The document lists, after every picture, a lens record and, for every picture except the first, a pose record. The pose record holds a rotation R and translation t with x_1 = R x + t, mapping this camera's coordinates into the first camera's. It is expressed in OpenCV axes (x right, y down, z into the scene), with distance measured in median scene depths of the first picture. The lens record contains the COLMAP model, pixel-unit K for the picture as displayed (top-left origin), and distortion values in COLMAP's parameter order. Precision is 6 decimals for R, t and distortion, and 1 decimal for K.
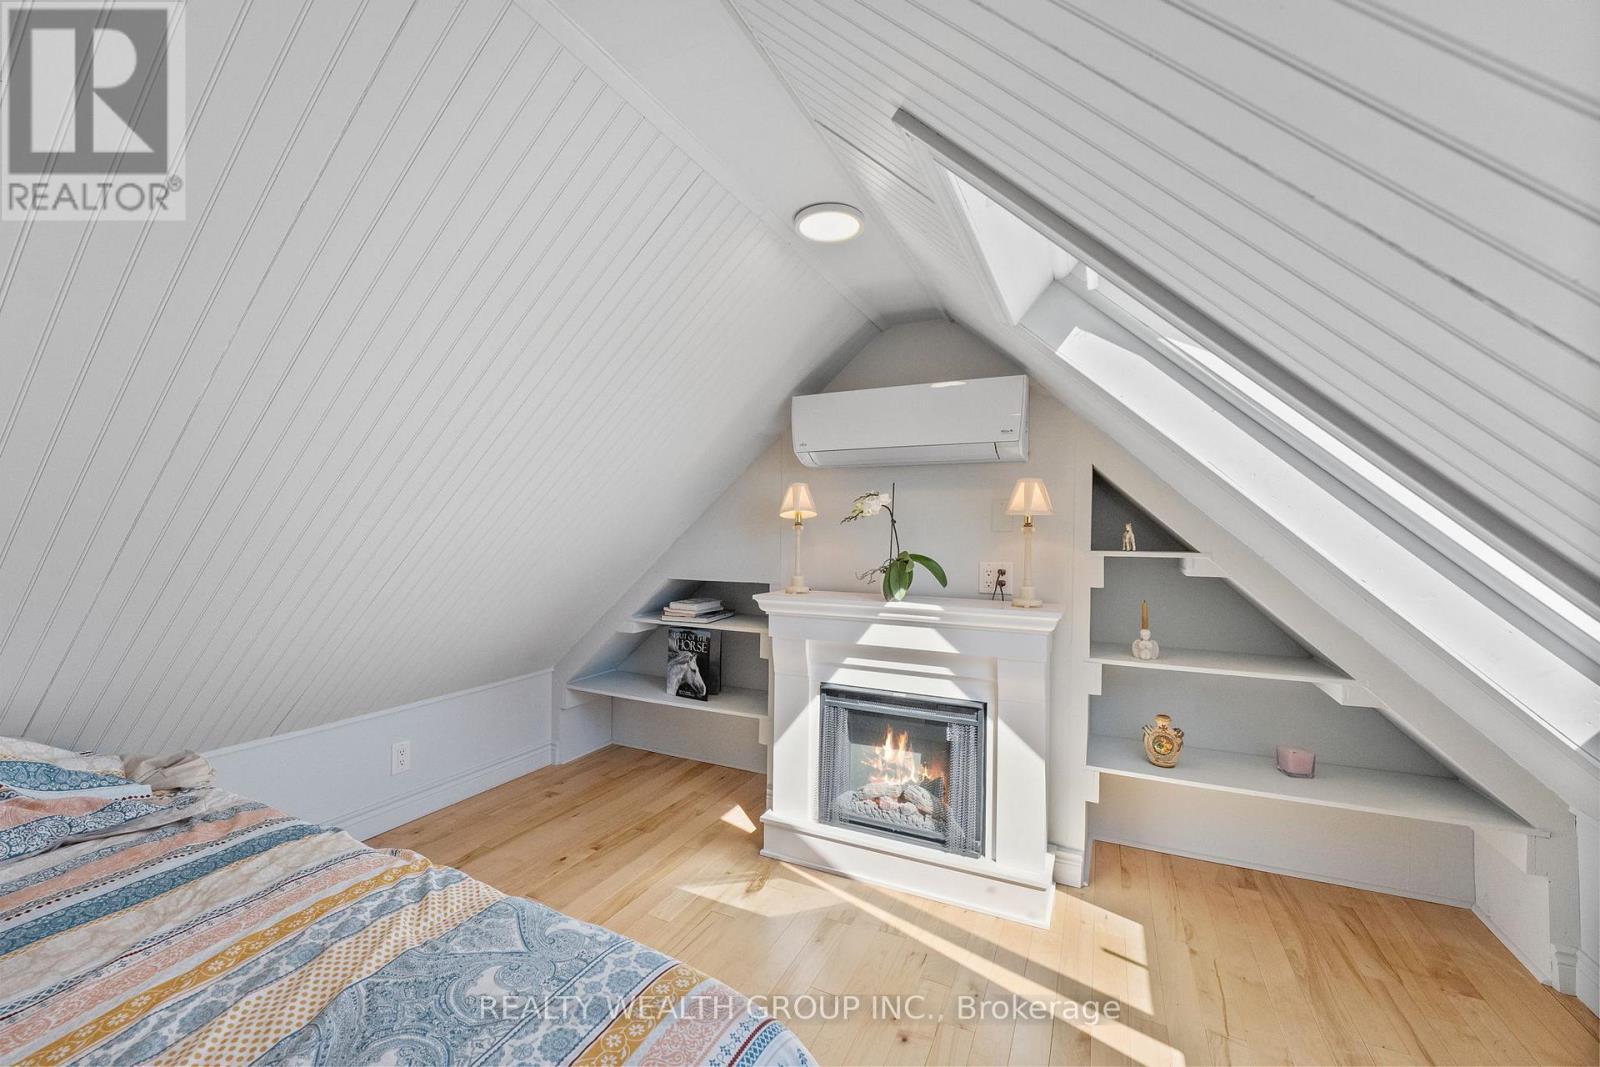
lens RADIAL K [[644.3, 0, 800.0], [0, 644.3, 533.5], [0, 0, 1]] dist [-0.012709, 0.000581]
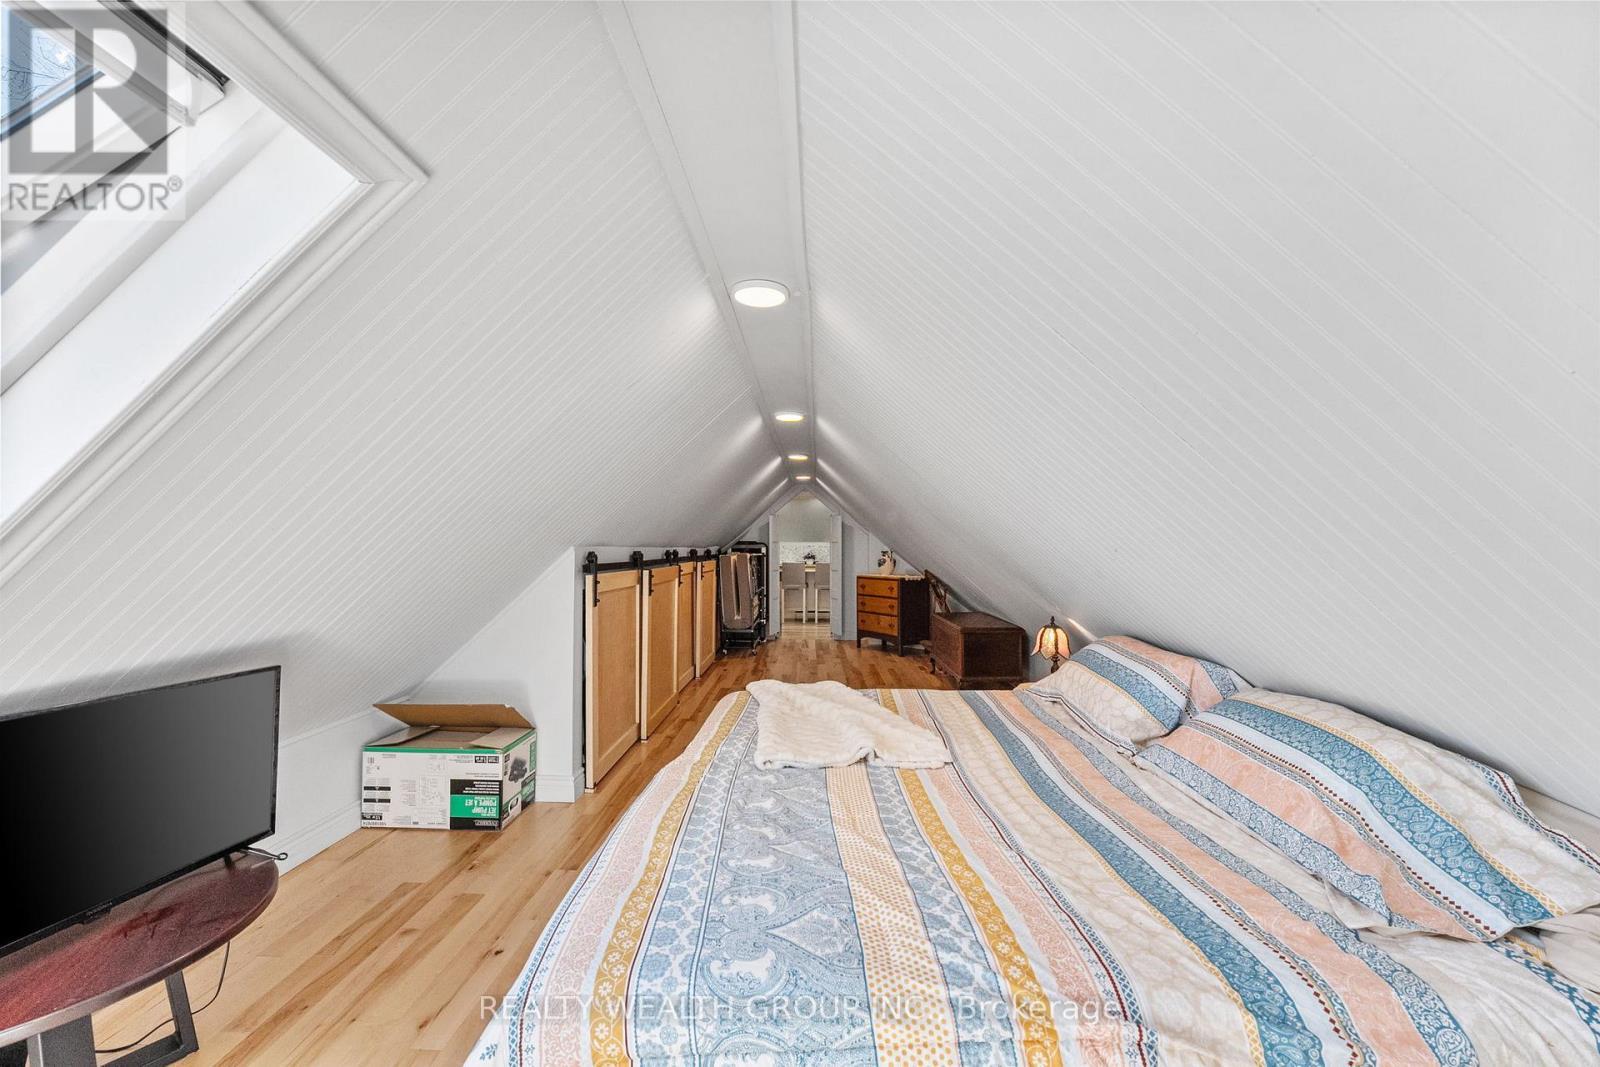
lens RADIAL K [[644.3, 0, 800.0], [0, 644.3, 533.5], [0, 0, 1]] dist [-0.012709, 0.000581]
pose [[-0.914391, -0.020495, -0.404313, -0.009708], [-0.011680, 0.999638, -0.024257, -0.017797], [0.404663, -0.017458, -0.914299, 1.890106]]
